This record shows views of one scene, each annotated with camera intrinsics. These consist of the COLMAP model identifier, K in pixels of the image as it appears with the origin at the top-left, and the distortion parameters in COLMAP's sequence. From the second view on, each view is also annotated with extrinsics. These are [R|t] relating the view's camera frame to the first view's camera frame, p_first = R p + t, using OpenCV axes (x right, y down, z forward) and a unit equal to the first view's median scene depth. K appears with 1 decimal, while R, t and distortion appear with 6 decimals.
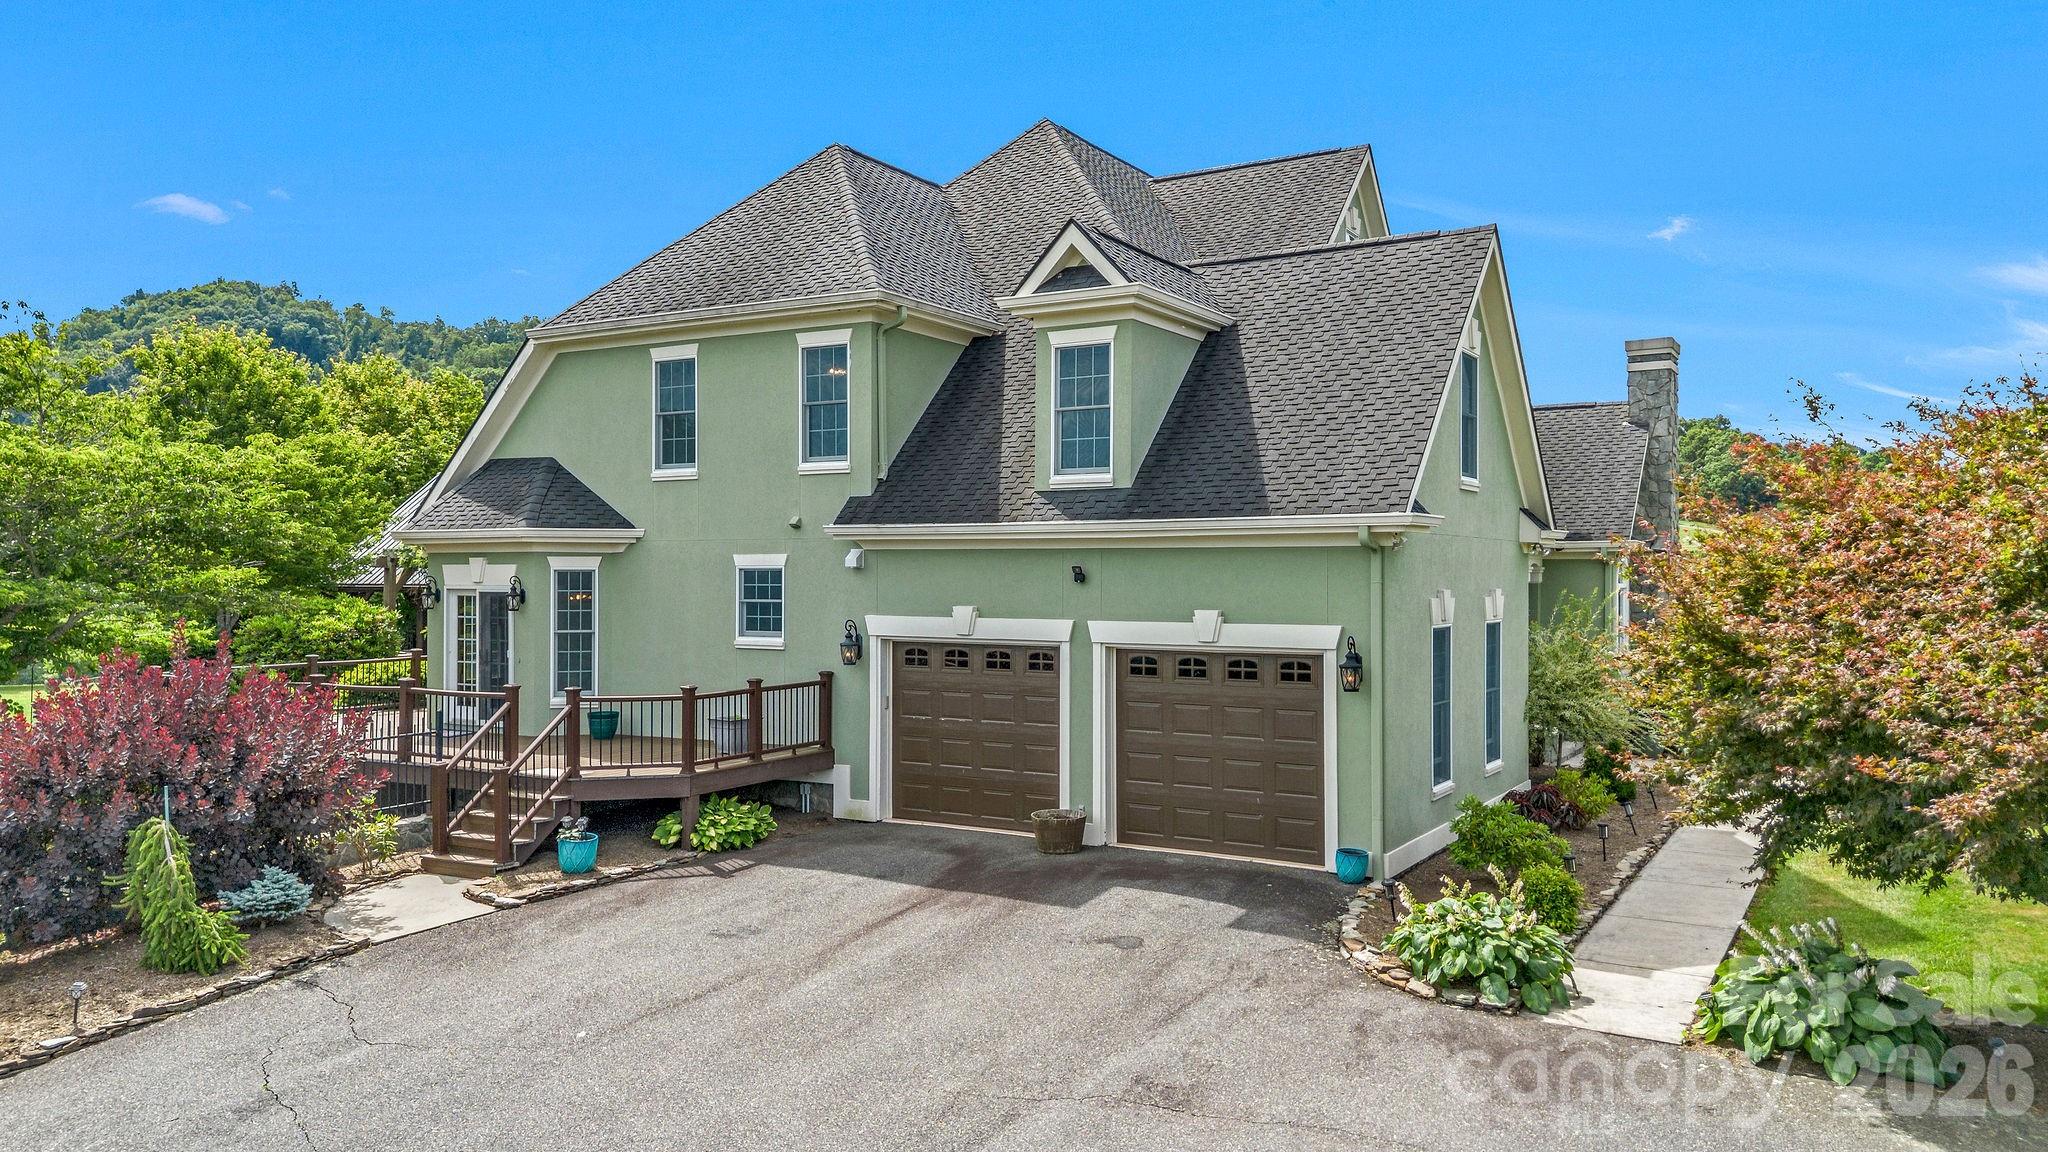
lens RADIAL K [[1466.1, 0, 1024.0], [0, 1466.1, 576.0], [0, 0, 1]] dist [0.085591, -0.082092]
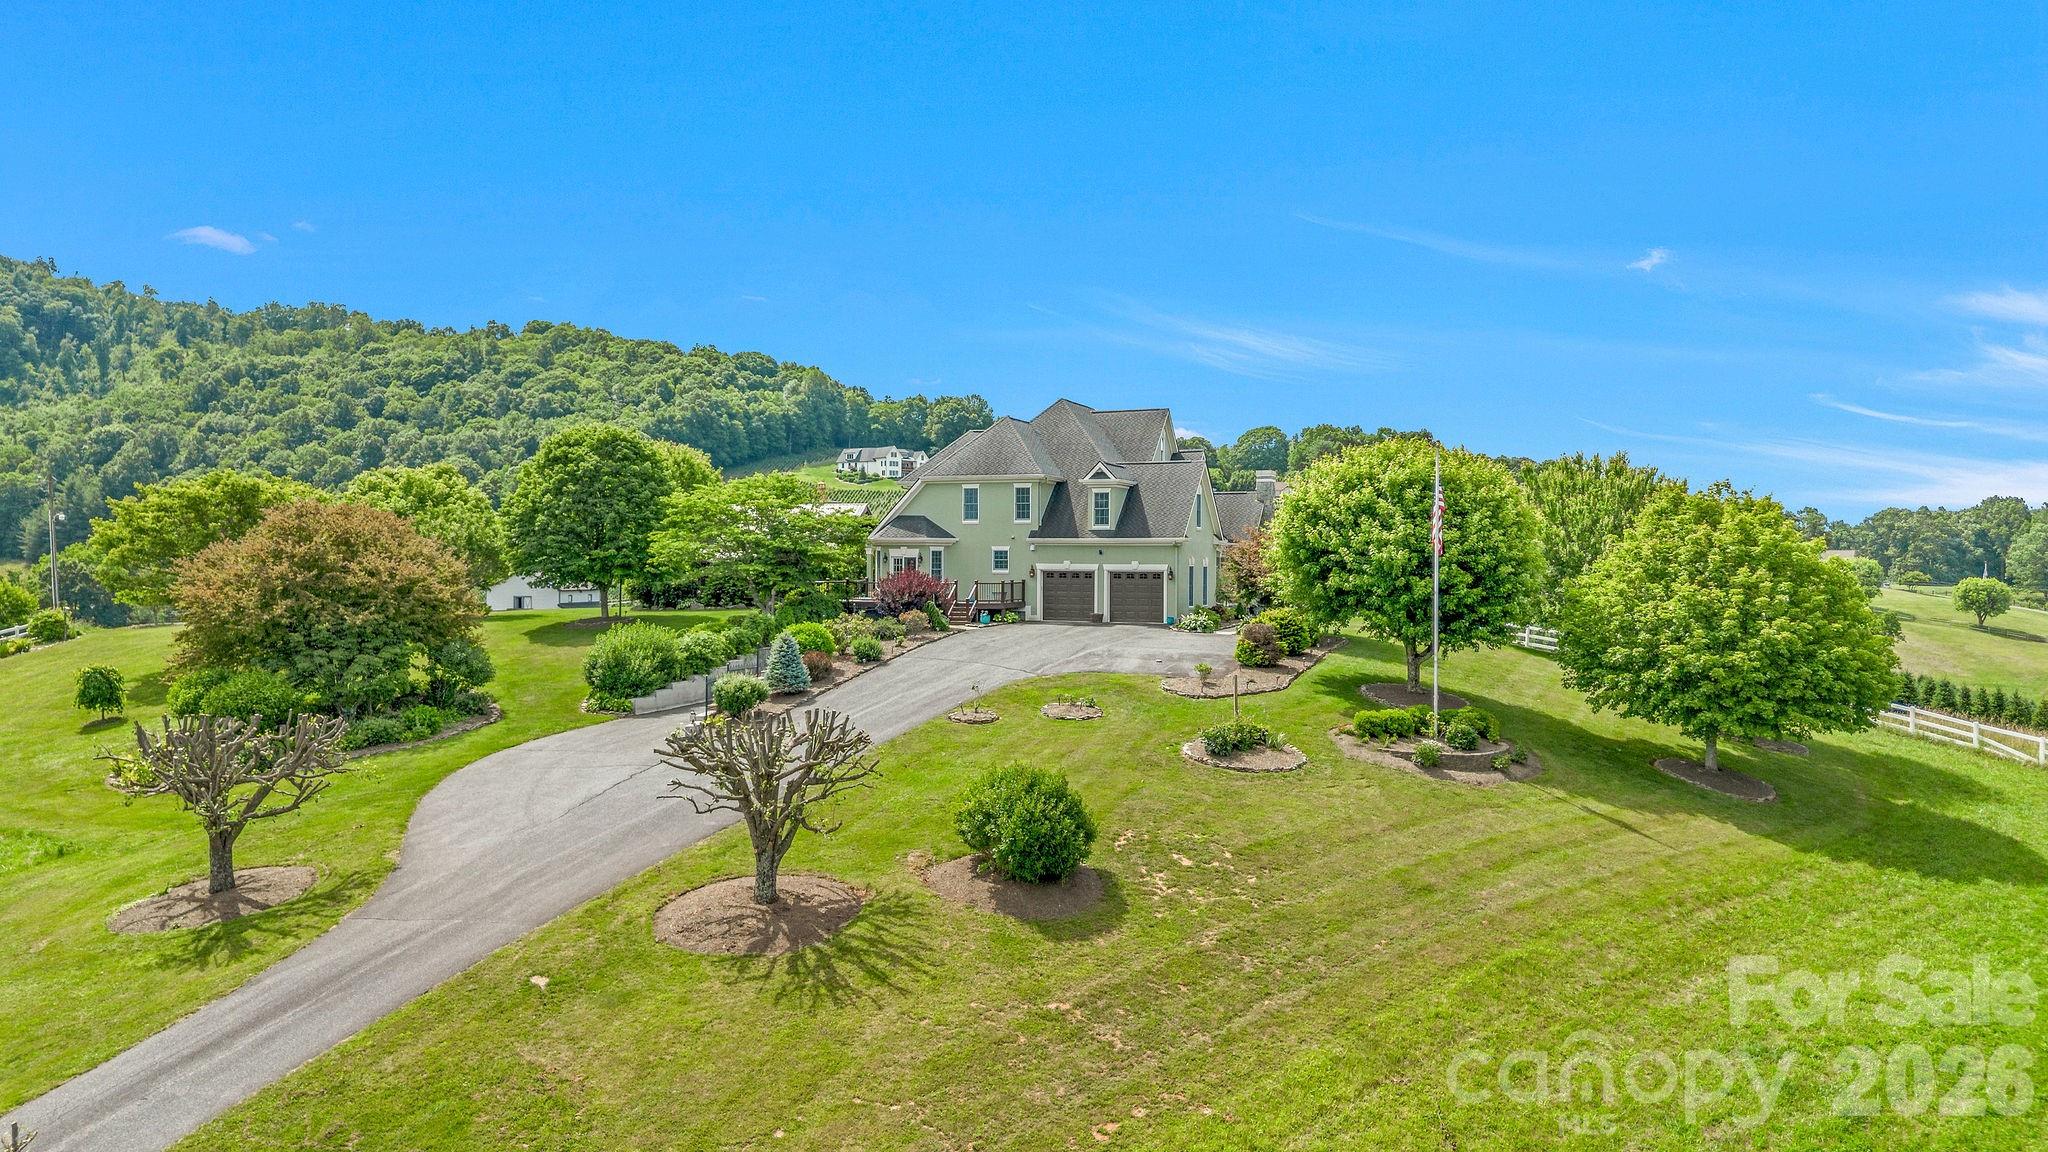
lens RADIAL K [[1466.1, 0, 1024.0], [0, 1466.1, 576.0], [0, 0, 1]] dist [0.085591, -0.082092]
pose [[0.987309, 0.002671, 0.158787, -0.705005], [-0.003845, 0.999967, 0.007087, 0.031954], [-0.158763, -0.007608, 0.987287, -2.526707]]
